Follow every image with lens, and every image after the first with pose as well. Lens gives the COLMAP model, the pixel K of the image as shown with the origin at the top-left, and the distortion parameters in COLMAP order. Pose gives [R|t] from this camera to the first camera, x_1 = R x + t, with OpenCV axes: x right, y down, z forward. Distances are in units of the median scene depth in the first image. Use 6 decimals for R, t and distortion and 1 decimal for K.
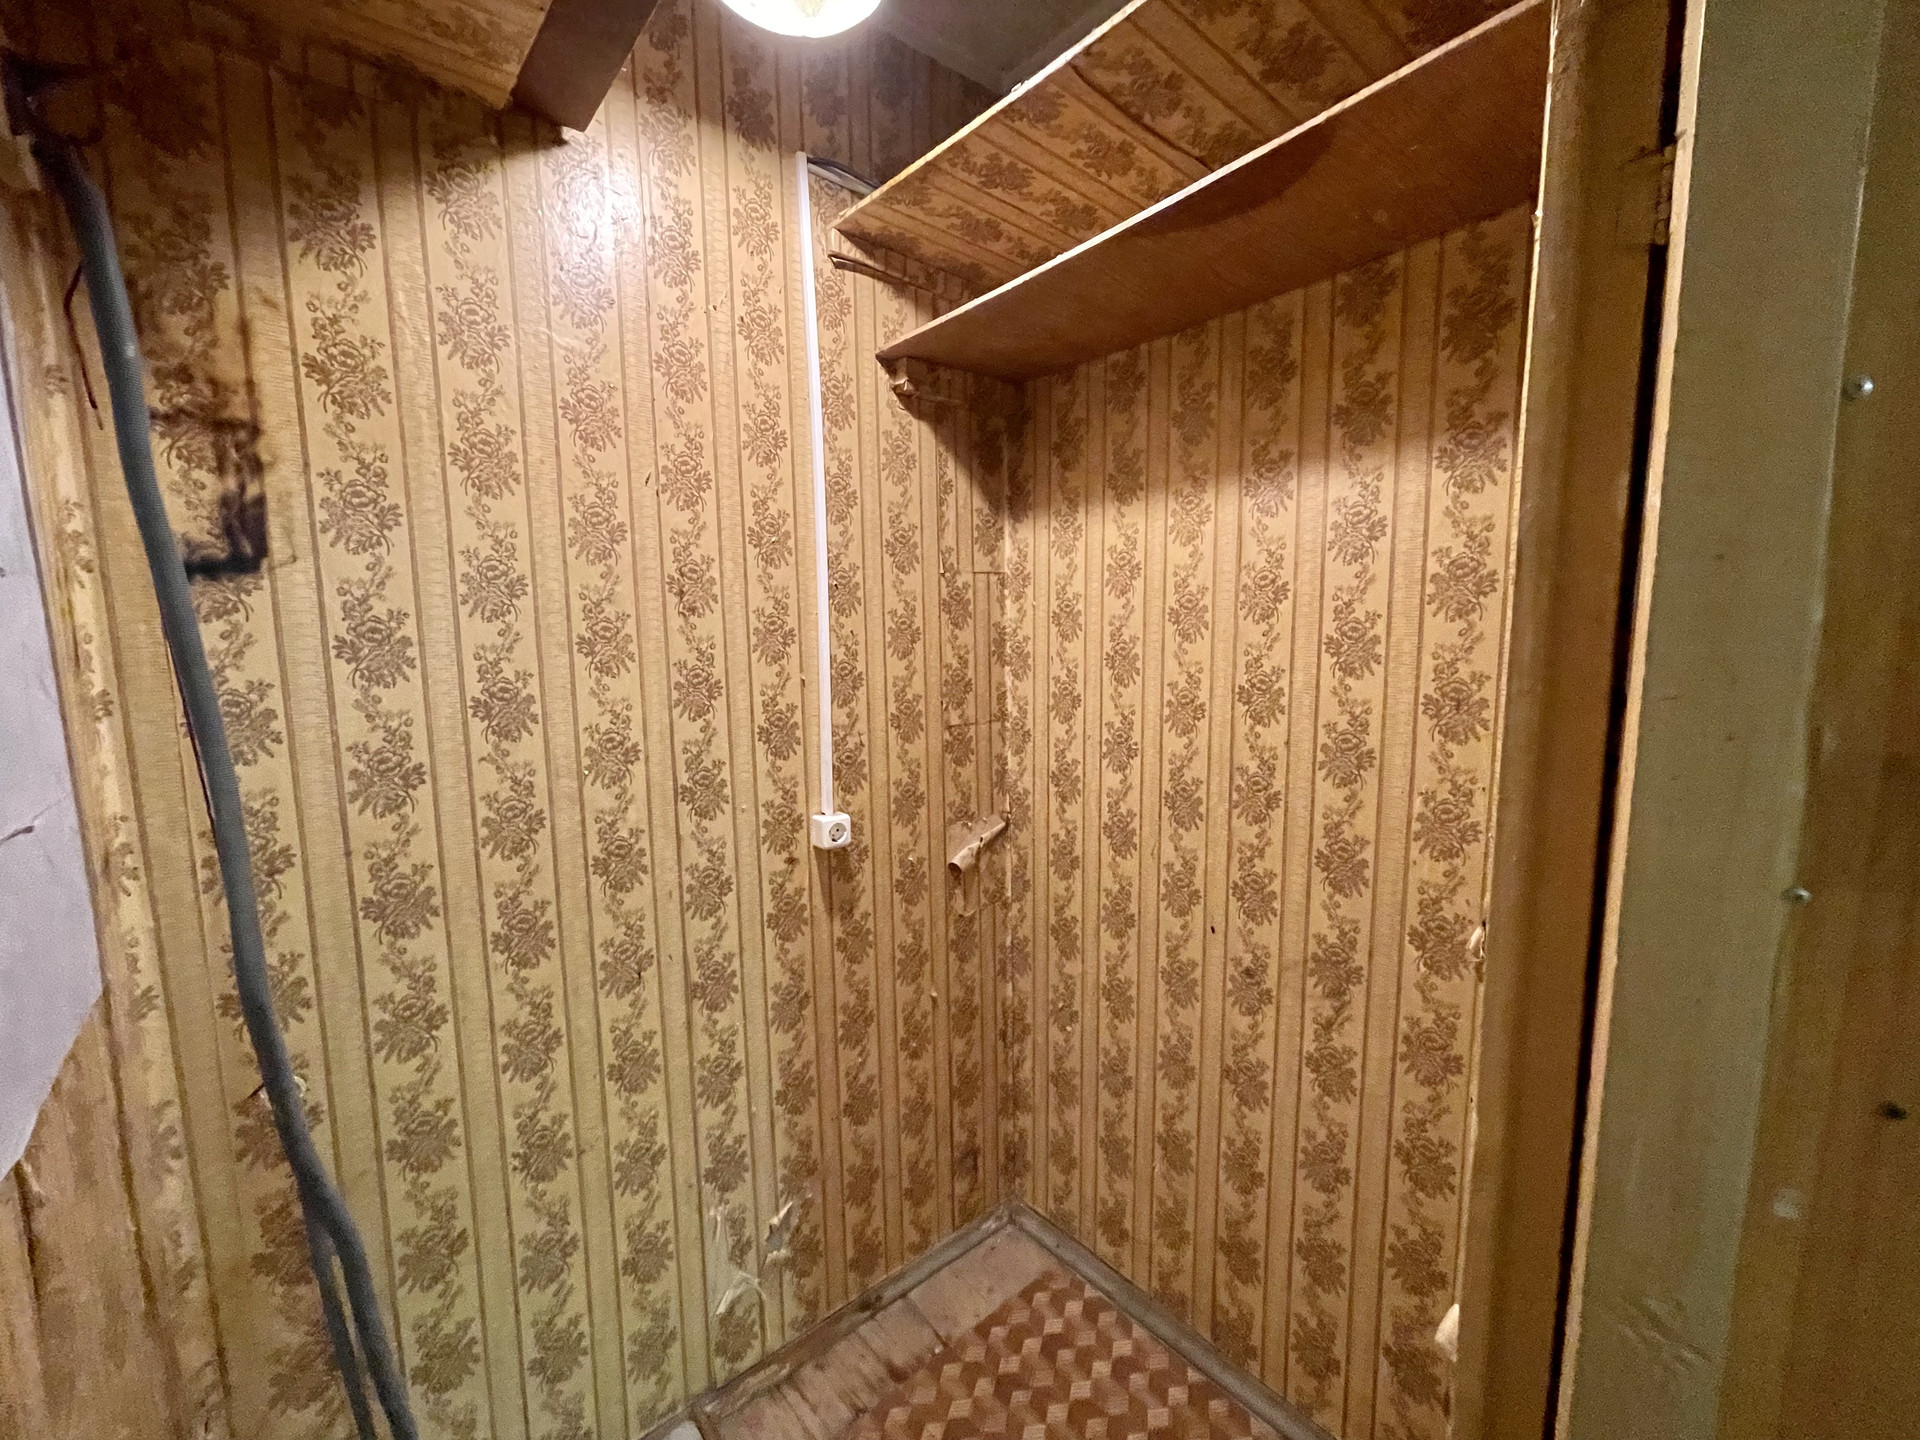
lens RADIAL K [[781.0, 0, 963.2], [0, 781.0, 721.7], [0, 0, 1]] dist [-0.007450, 0.000996]
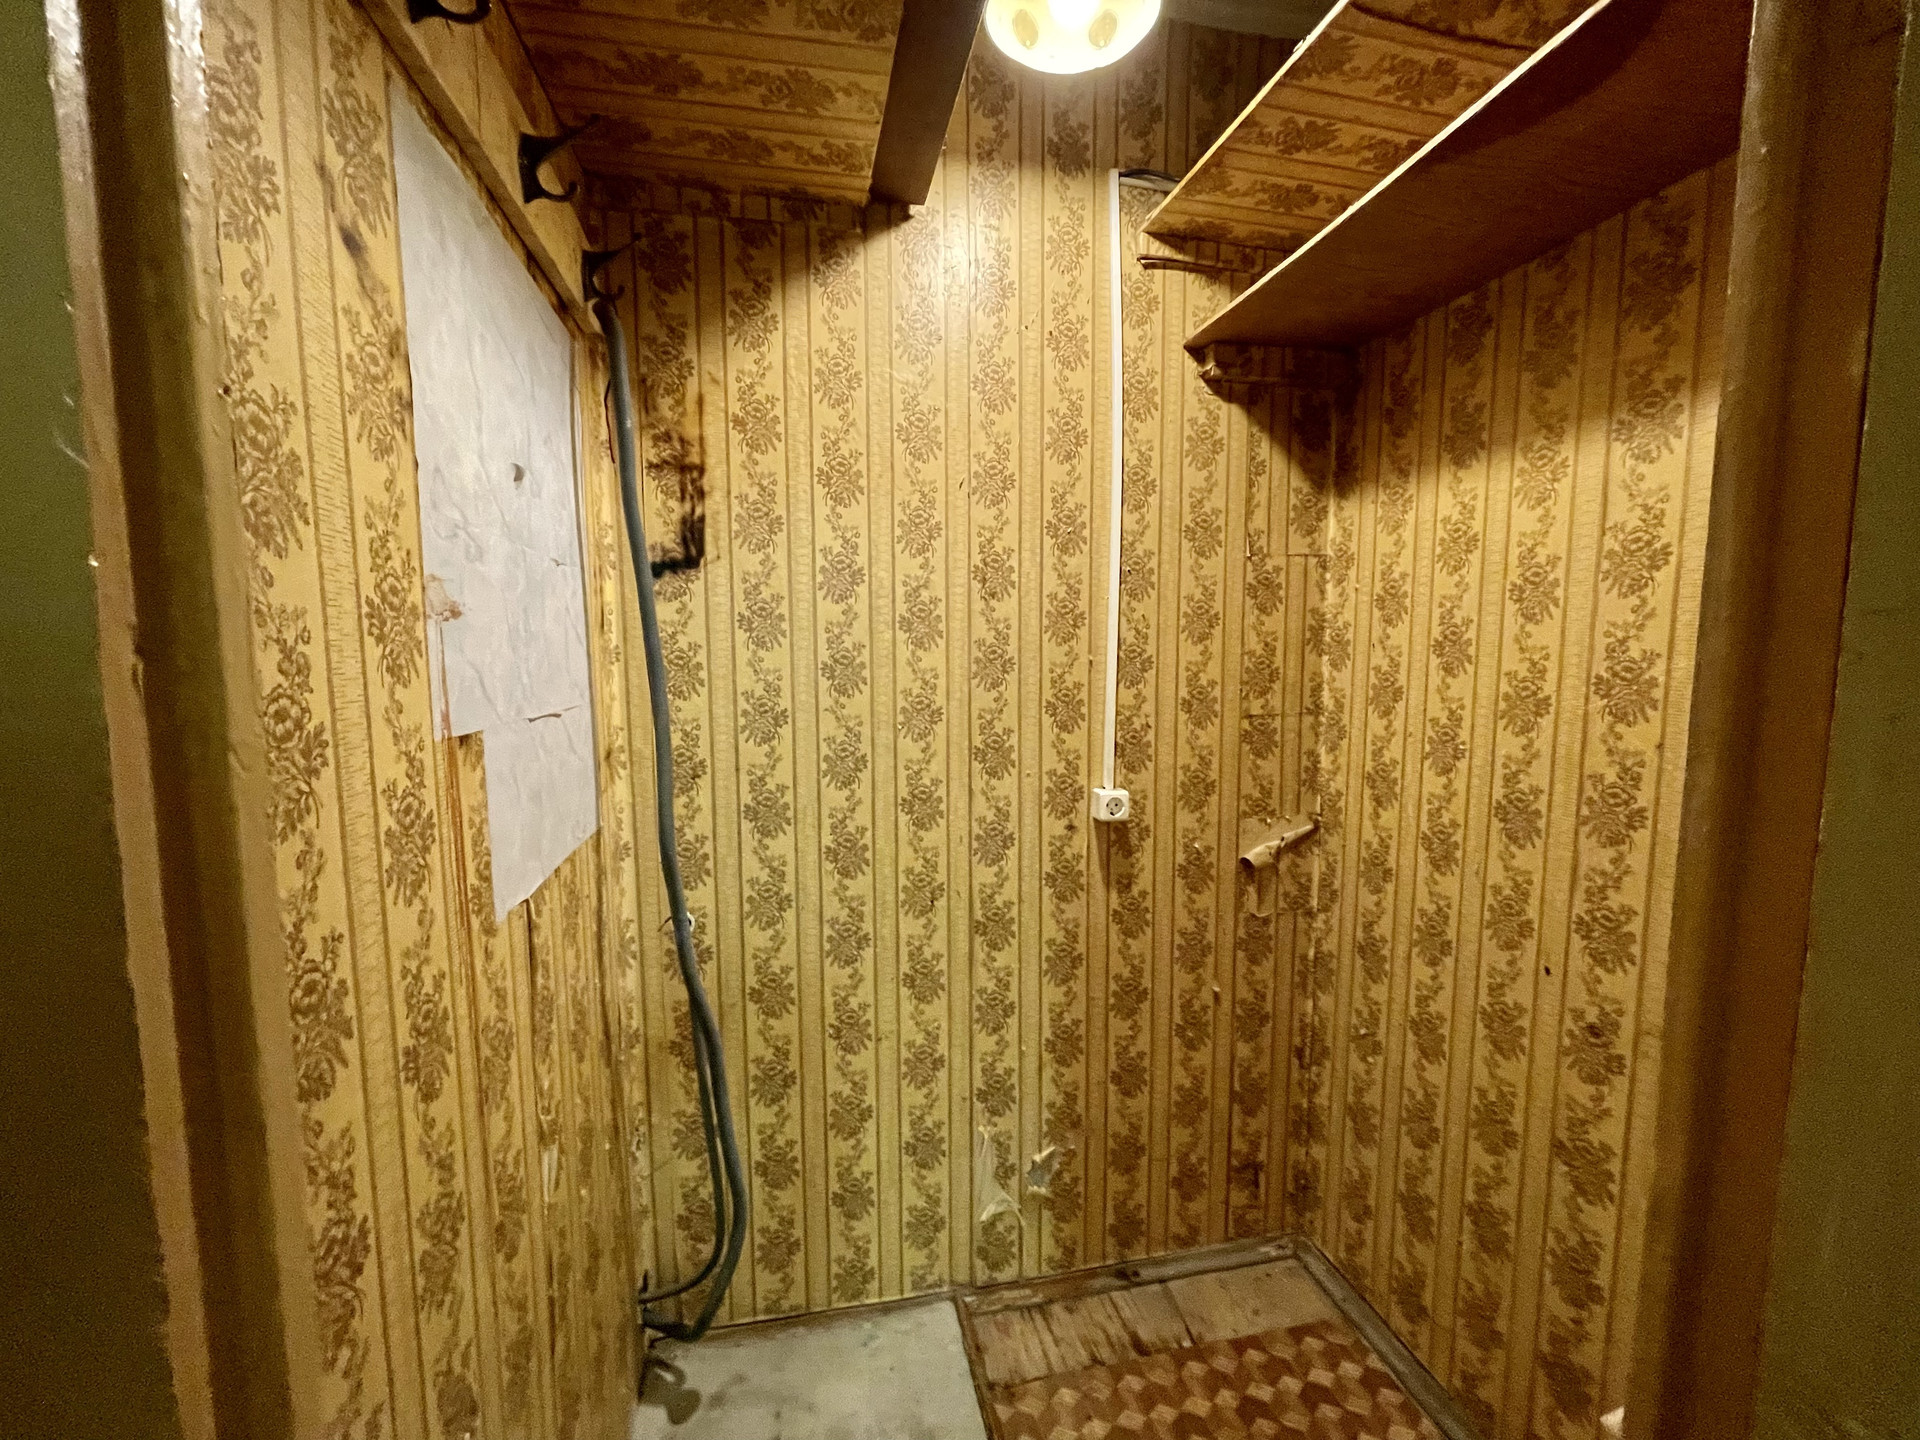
lens RADIAL K [[781.0, 0, 952.2], [0, 781.0, 720.1], [0, 0, 1]] dist [-0.007450, 0.000996]
pose [[0.876603, 0.055654, -0.477985, 0.152762], [-0.062184, 0.998062, 0.002166, 0.040780], [0.477179, 0.027824, 0.878366, -0.031608]]
